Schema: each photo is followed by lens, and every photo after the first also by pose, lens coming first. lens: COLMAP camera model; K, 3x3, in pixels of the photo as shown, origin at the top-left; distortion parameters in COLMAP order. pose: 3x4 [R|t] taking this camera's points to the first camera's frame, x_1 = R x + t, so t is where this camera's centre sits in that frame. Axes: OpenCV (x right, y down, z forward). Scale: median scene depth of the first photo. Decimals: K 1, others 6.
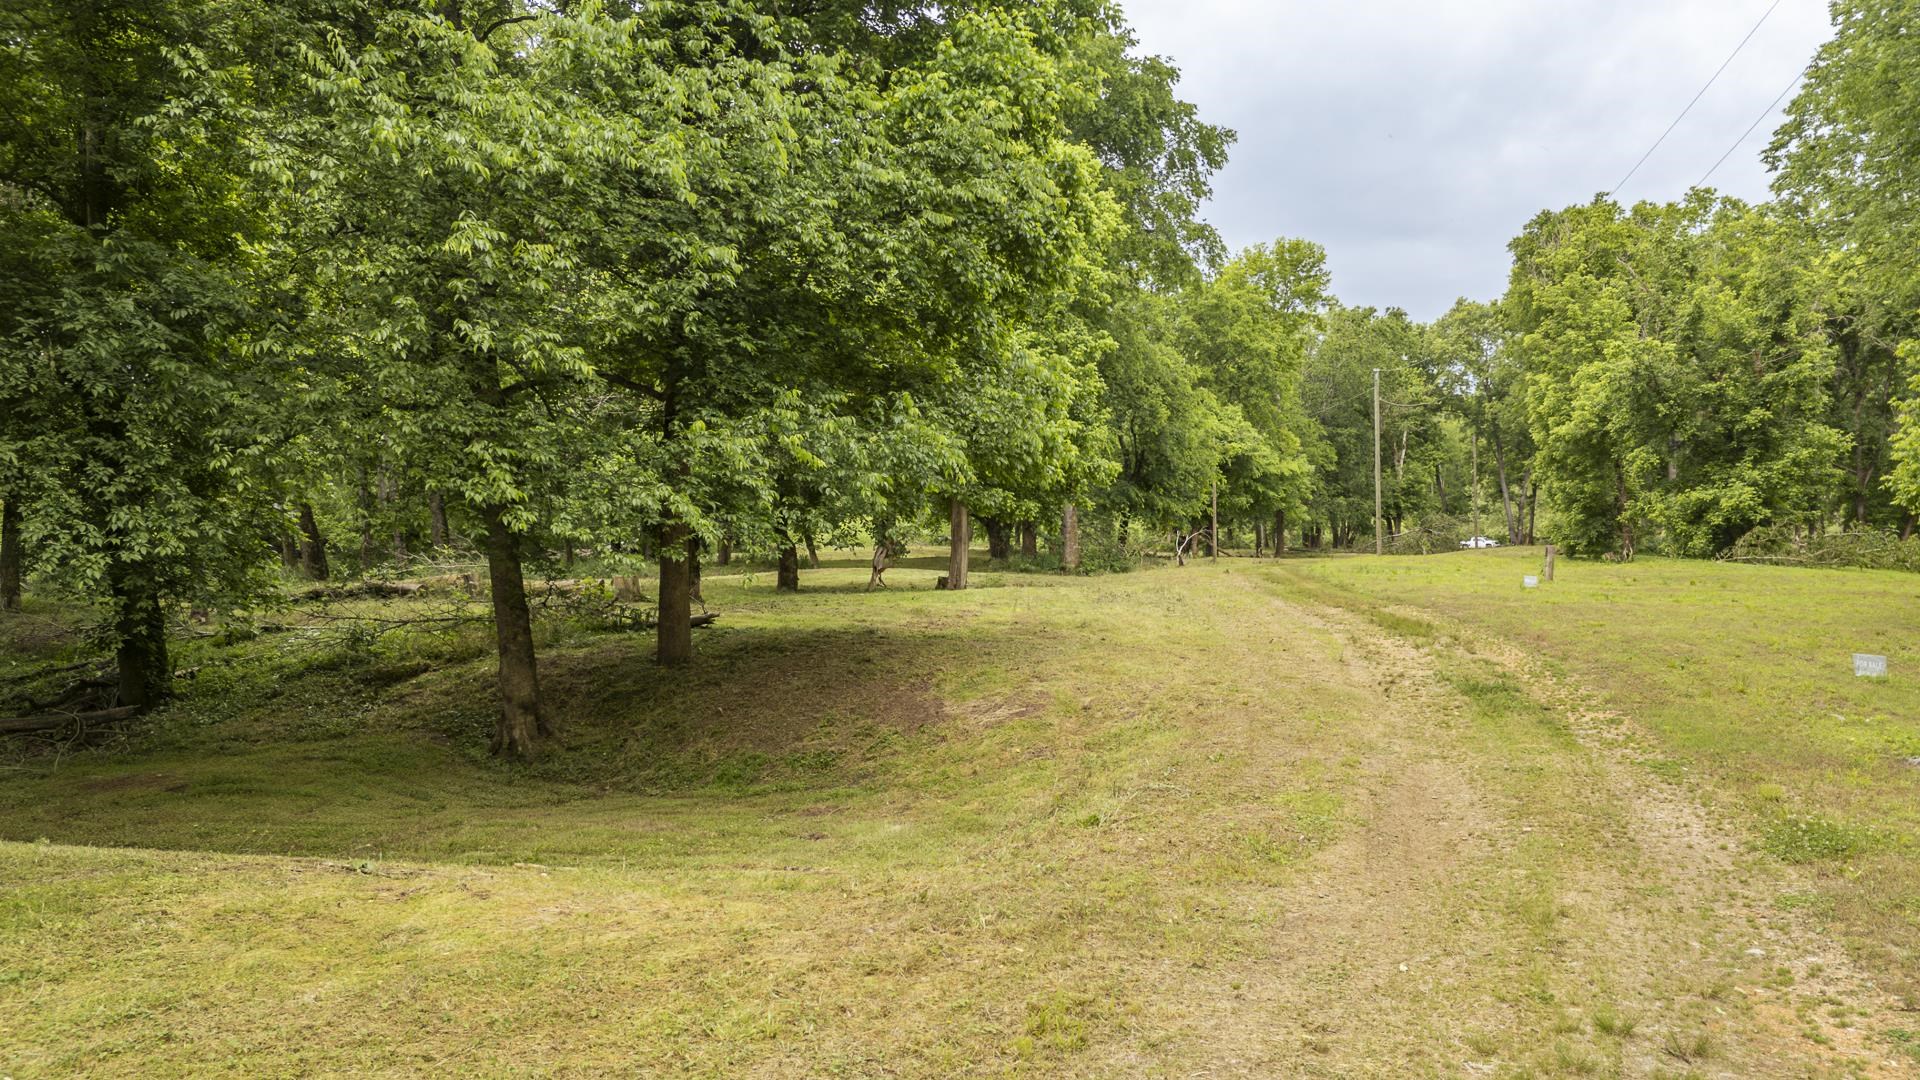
lens RADIAL K [[1580.4, 0, 962.6], [0, 1580.4, 538.8], [0, 0, 1]] dist [0.082131, -0.001705]
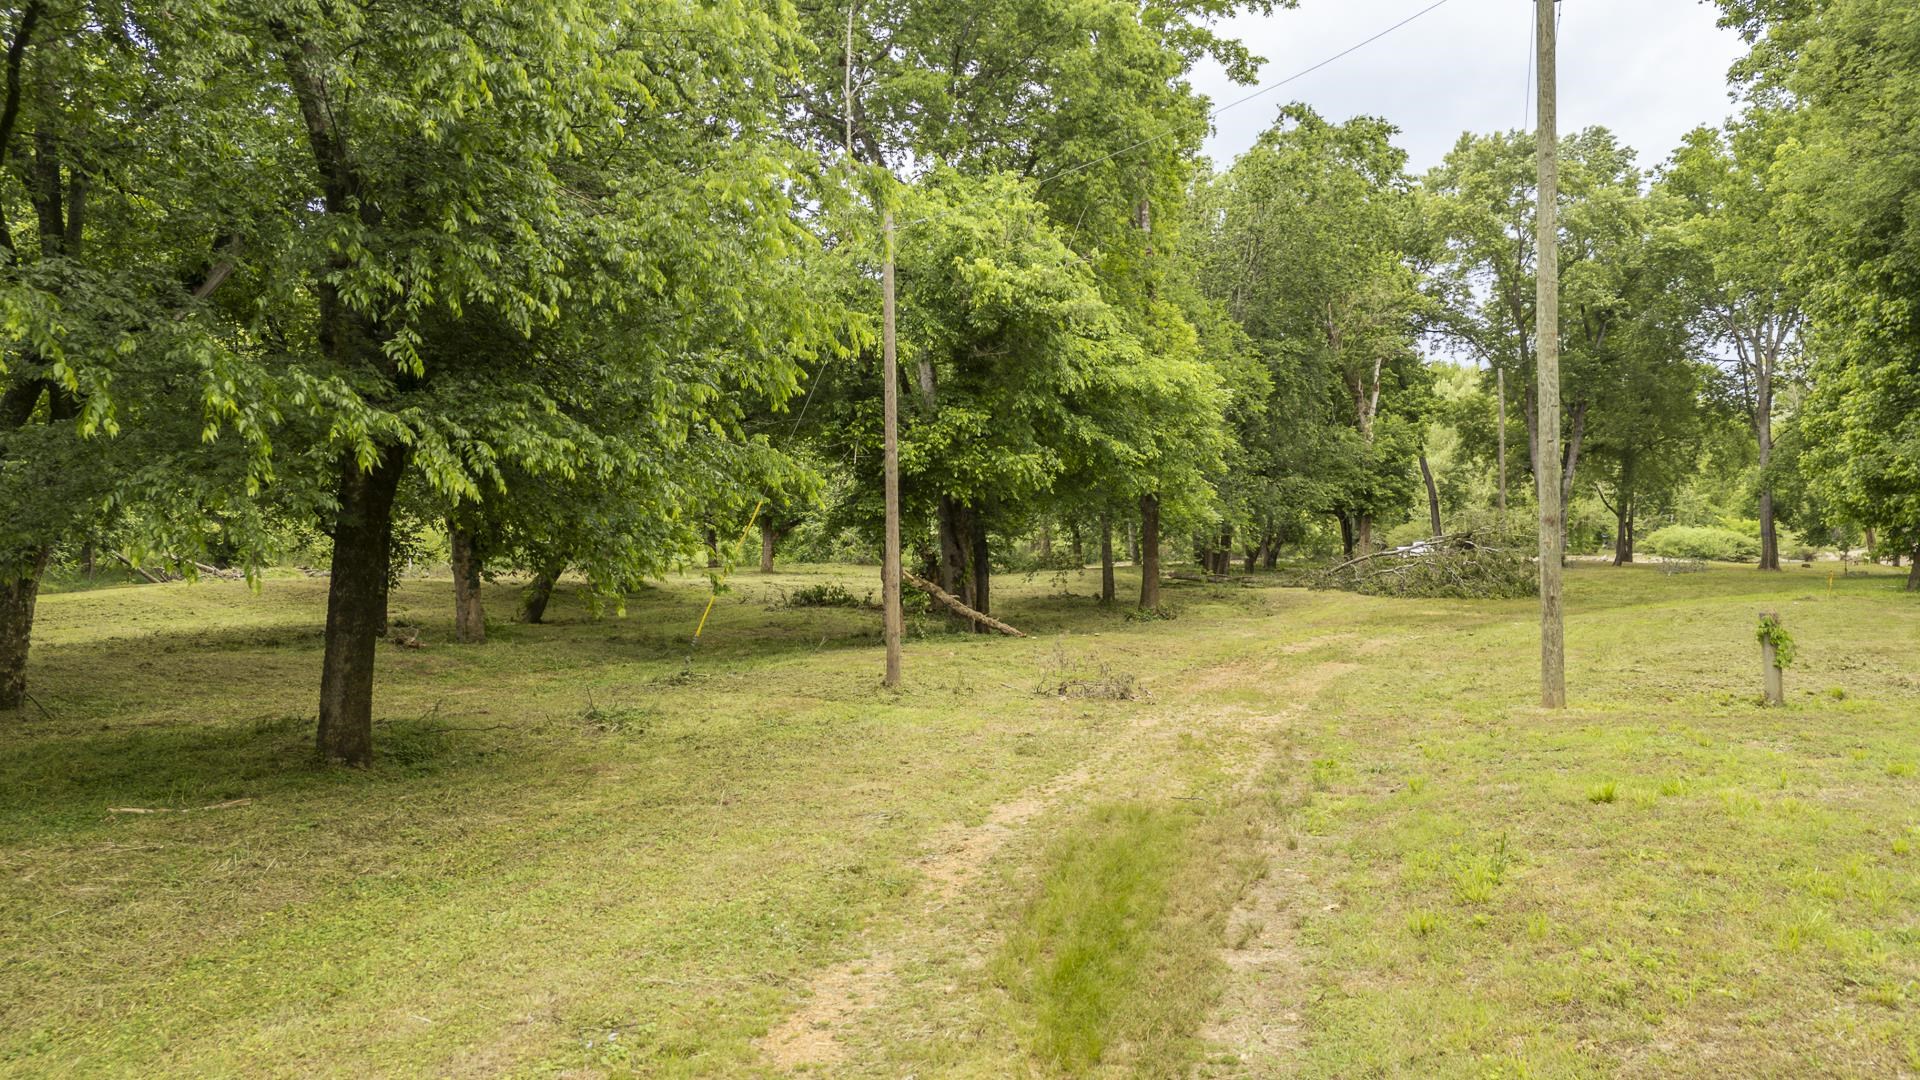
lens RADIAL K [[1580.4, 0, 965.0], [0, 1580.4, 535.3], [0, 0, 1]] dist [0.082131, -0.001705]
pose [[0.997276, 0.000487, 0.073759, 0.164447], [-0.000456, 1.000000, -0.000436, -0.010958], [-0.073759, 0.000401, 0.997276, 0.799342]]
